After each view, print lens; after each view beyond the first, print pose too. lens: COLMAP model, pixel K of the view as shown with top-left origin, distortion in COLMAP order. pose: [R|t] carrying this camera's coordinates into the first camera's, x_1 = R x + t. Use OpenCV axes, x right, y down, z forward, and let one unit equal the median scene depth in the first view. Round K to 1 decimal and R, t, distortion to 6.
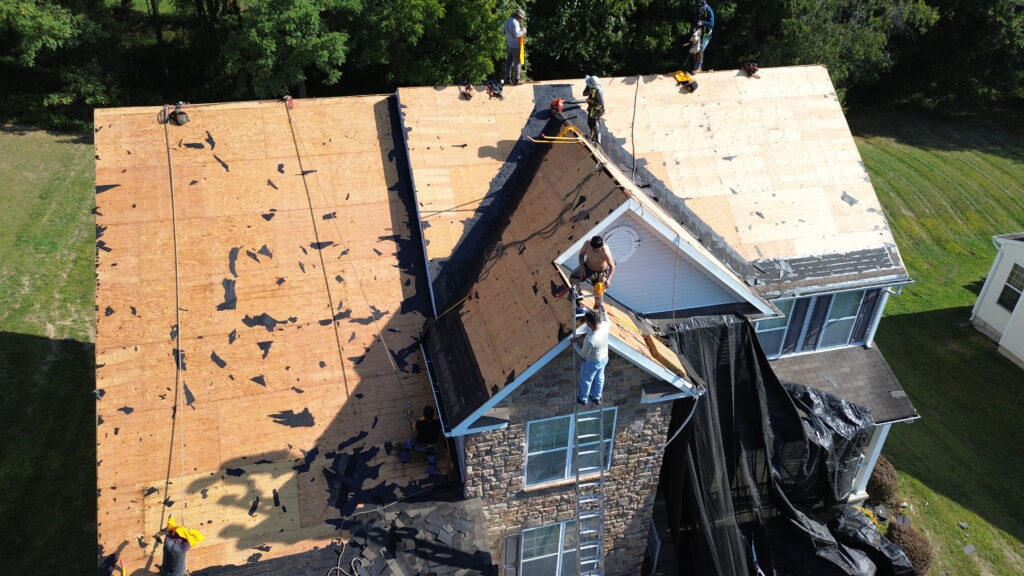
lens RADIAL K [[722.0, 0, 514.0], [0, 722.0, 280.5], [0, 0, 1]] dist [0.057159, -0.053903]
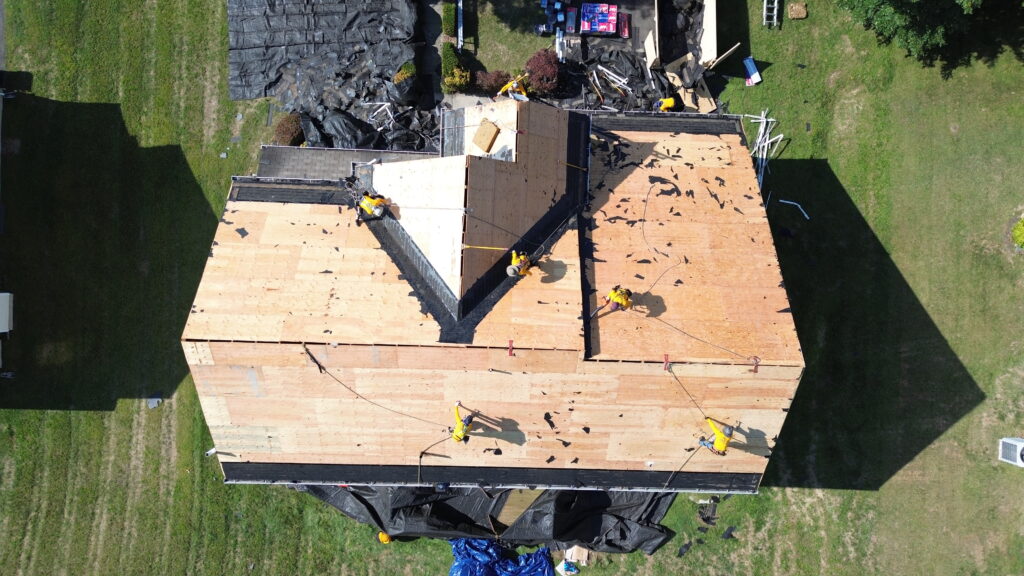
lens RADIAL K [[742.2, 0, 511.9], [0, 742.2, 301.3], [0, 0, 1]] dist [0.076987, -0.069156]
pose [[-0.954985, -0.289934, -0.062787, 0.069973], [0.110923, -0.545290, 0.830876, -1.424537], [-0.275136, 0.786510, 0.552904, 0.291604]]
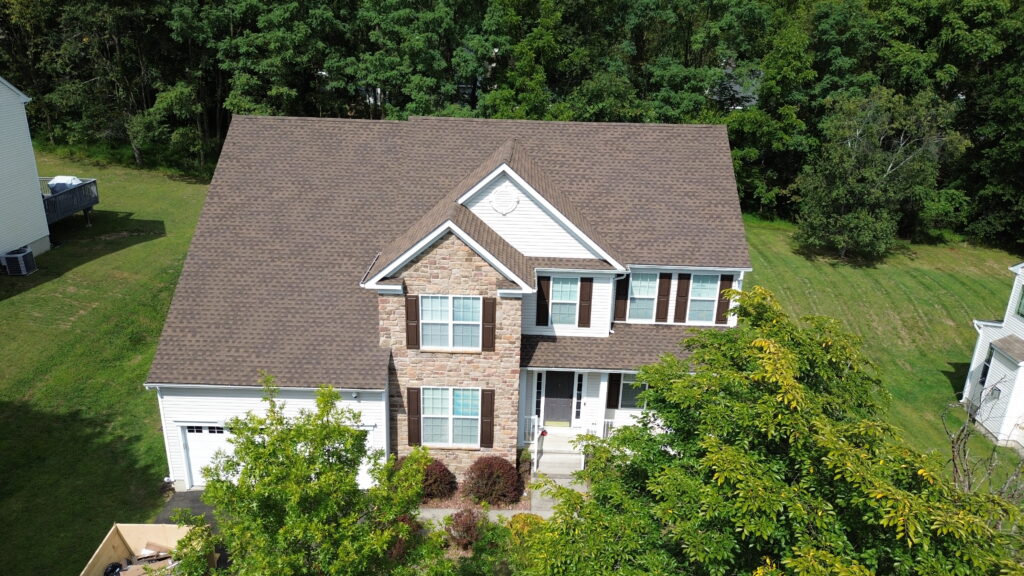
lens RADIAL K [[718.1, 0, 511.3], [0, 718.1, 285.9], [0, 0, 1]] dist [0.074341, -0.080522]
pose [[0.961473, 0.093184, -0.258625, 0.532803], [-0.147066, 0.969202, -0.197530, 0.401356], [0.232253, 0.227955, 0.945566, -0.362383]]
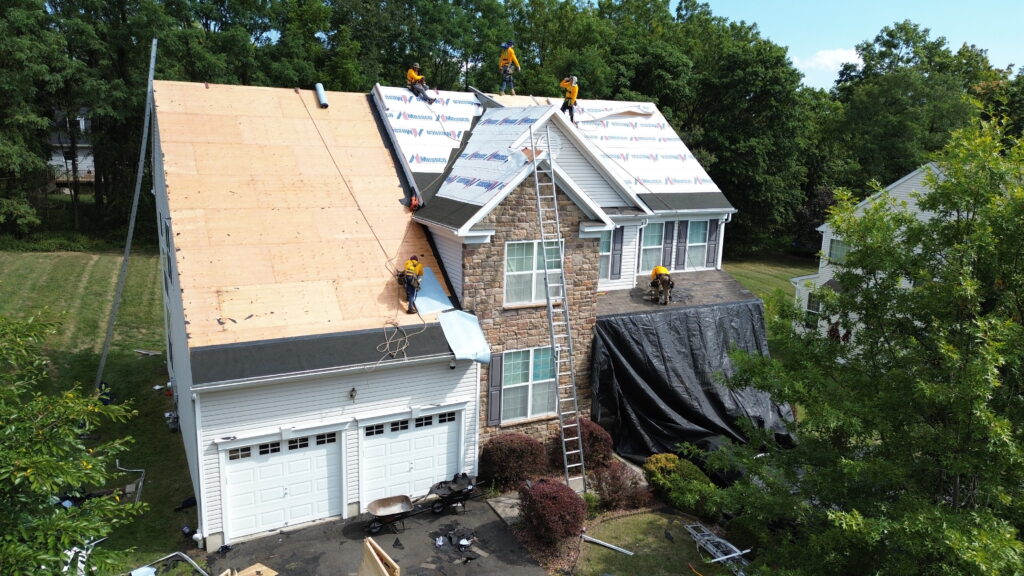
lens RADIAL K [[730.2, 0, 512.0], [0, 730.2, 274.5], [0, 0, 1]] dist [0.093169, -0.233756]
pose [[0.974819, -0.039403, 0.219490, -0.250041], [0.115377, 0.931404, -0.345216, 0.658262], [-0.190831, 0.361847, 0.912497, -0.238424]]
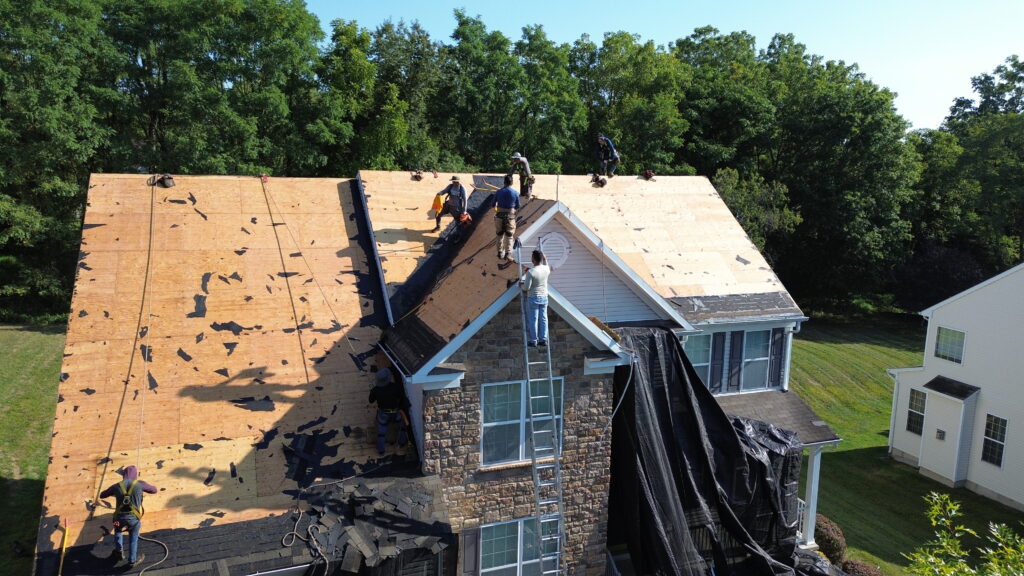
lens RADIAL K [[718.1, 0, 511.3], [0, 718.1, 285.9], [0, 0, 1]] dist [0.074341, -0.080522]
pose [[0.994967, -0.024207, 0.097239, -0.033984], [0.059824, 0.921967, -0.382619, 0.417177], [-0.080389, 0.386510, 0.918775, -0.037230]]
